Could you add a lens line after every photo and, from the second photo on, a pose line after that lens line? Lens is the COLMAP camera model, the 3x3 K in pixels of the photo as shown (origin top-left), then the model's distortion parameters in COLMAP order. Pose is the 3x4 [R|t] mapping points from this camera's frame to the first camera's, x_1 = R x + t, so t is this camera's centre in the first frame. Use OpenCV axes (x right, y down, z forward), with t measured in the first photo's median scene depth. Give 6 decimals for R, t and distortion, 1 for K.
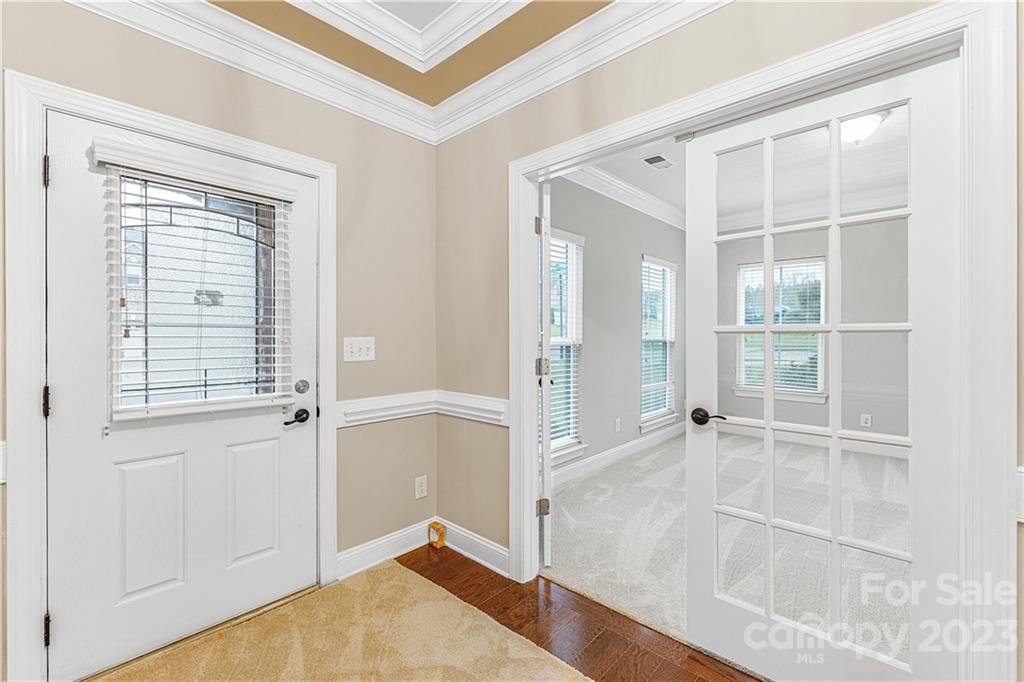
lens RADIAL K [[439.8, 0, 493.7], [0, 439.8, 337.2], [0, 0, 1]] dist [0.002388, 0.000331]
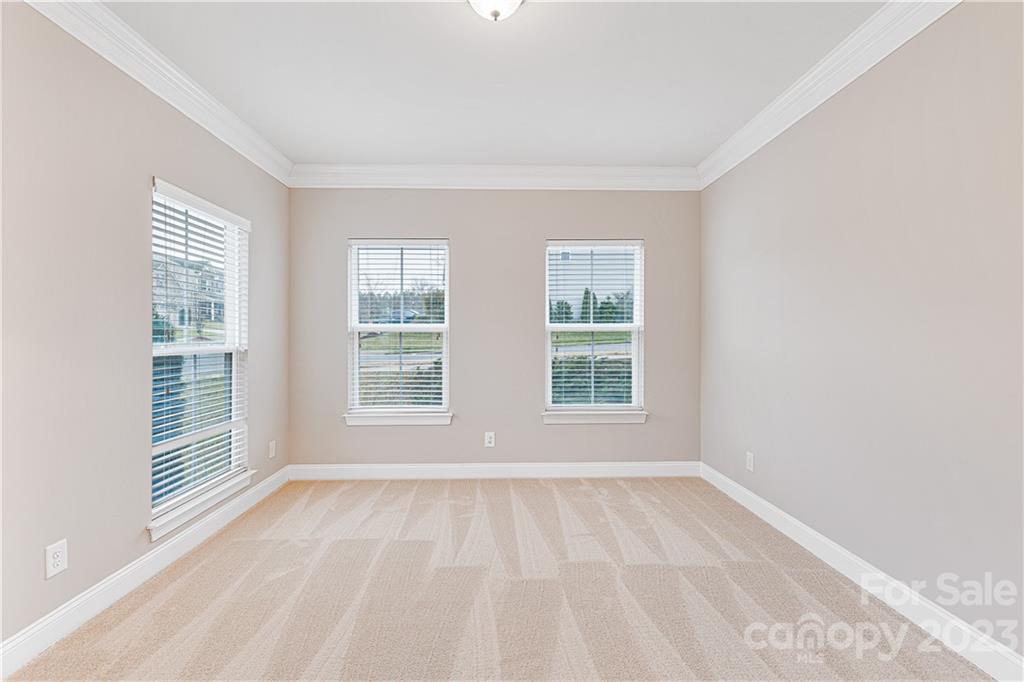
lens RADIAL K [[438.8, 0, 514.2], [0, 438.8, 335.5], [0, 0, 1]] dist [-0.002206, -0.000572]
pose [[0.694823, -0.002015, 0.719178, 0.257211], [0.009637, 0.999932, -0.006509, -0.003419], [-0.719117, 0.011453, 0.694795, 0.356978]]
